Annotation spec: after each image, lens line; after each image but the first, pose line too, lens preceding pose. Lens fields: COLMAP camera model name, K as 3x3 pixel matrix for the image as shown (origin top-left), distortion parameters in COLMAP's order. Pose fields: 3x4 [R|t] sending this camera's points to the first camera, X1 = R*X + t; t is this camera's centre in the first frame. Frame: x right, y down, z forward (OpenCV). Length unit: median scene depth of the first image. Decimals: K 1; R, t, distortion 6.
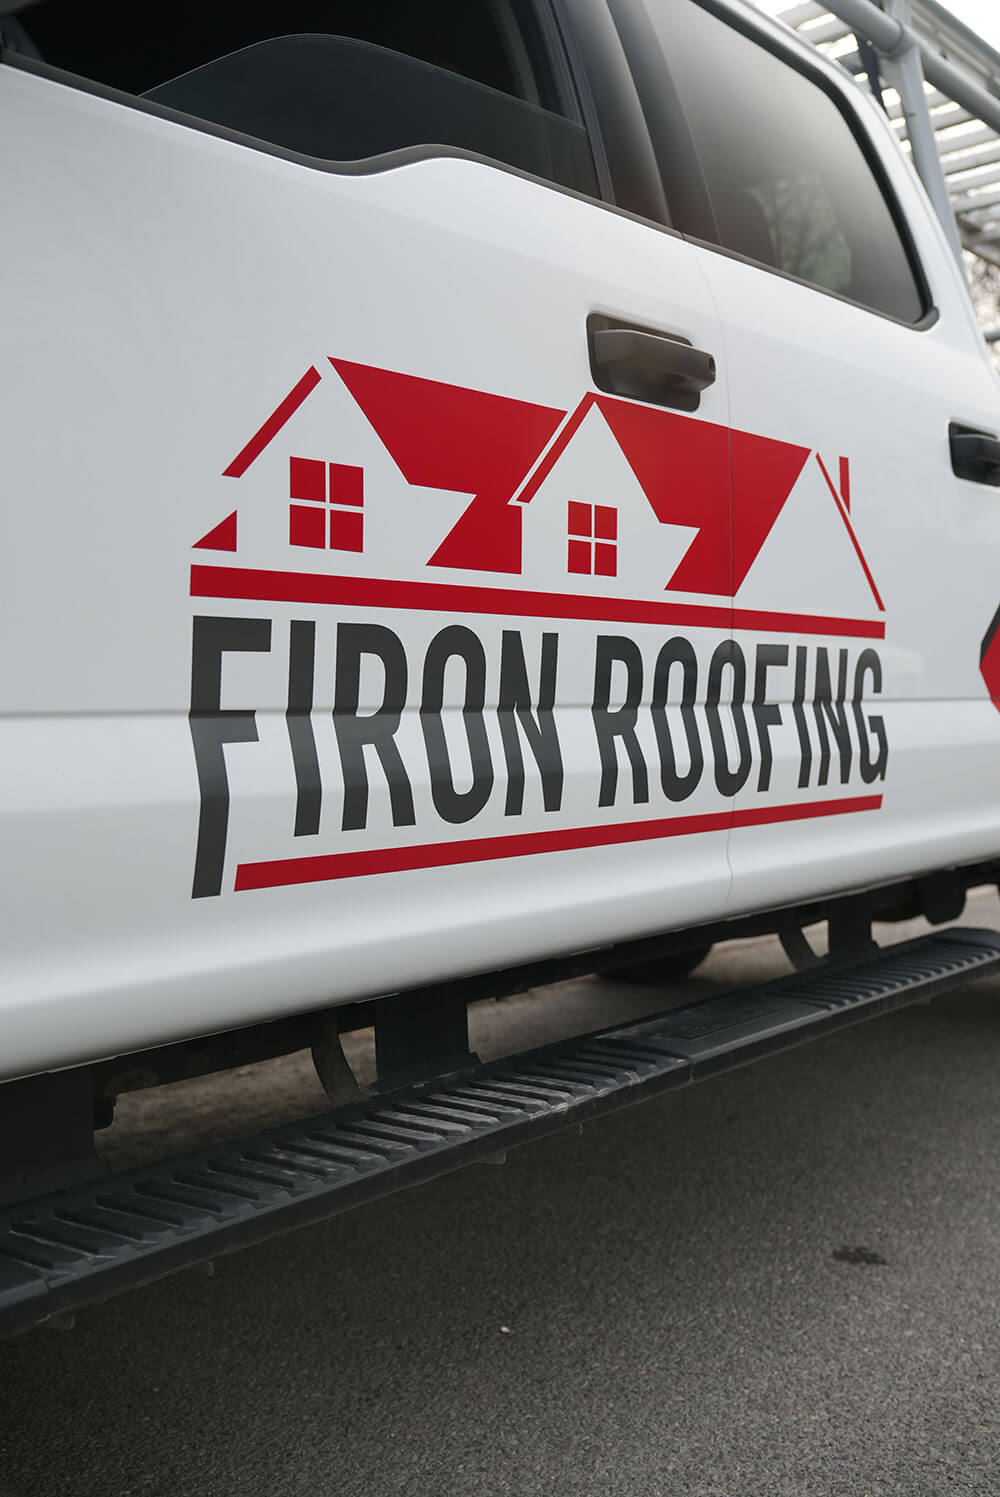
lens RADIAL K [[1535.4, 0, 507.3], [0, 1535.4, 756.1], [0, 0, 1]] dist [0.046692, 0.000000]
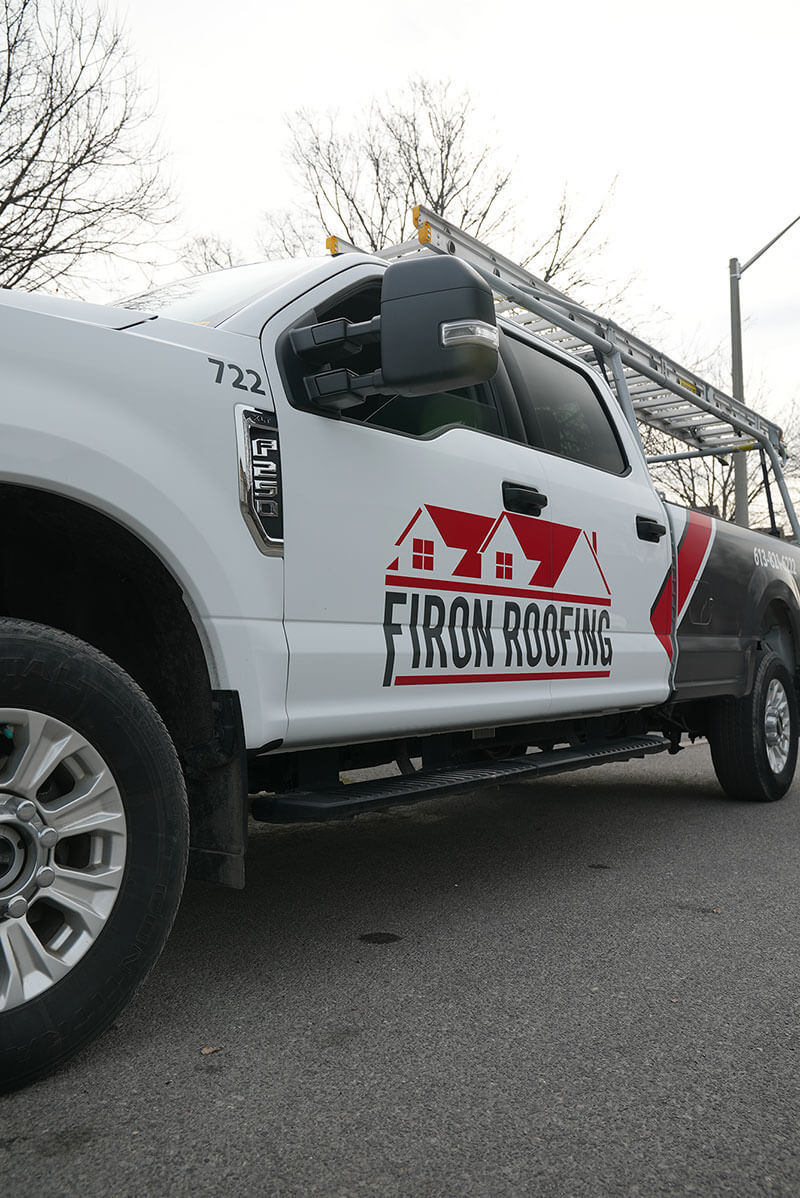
lens RADIAL K [[969.0, 0, 391.2], [0, 969.0, 601.0], [0, 0, 1]] dist [-0.075993, -0.002806]
pose [[0.999558, 0.017267, 0.024190, -0.184252], [-0.015179, 0.996351, -0.083989, 0.065745], [-0.025552, 0.083584, 0.996173, -0.677709]]
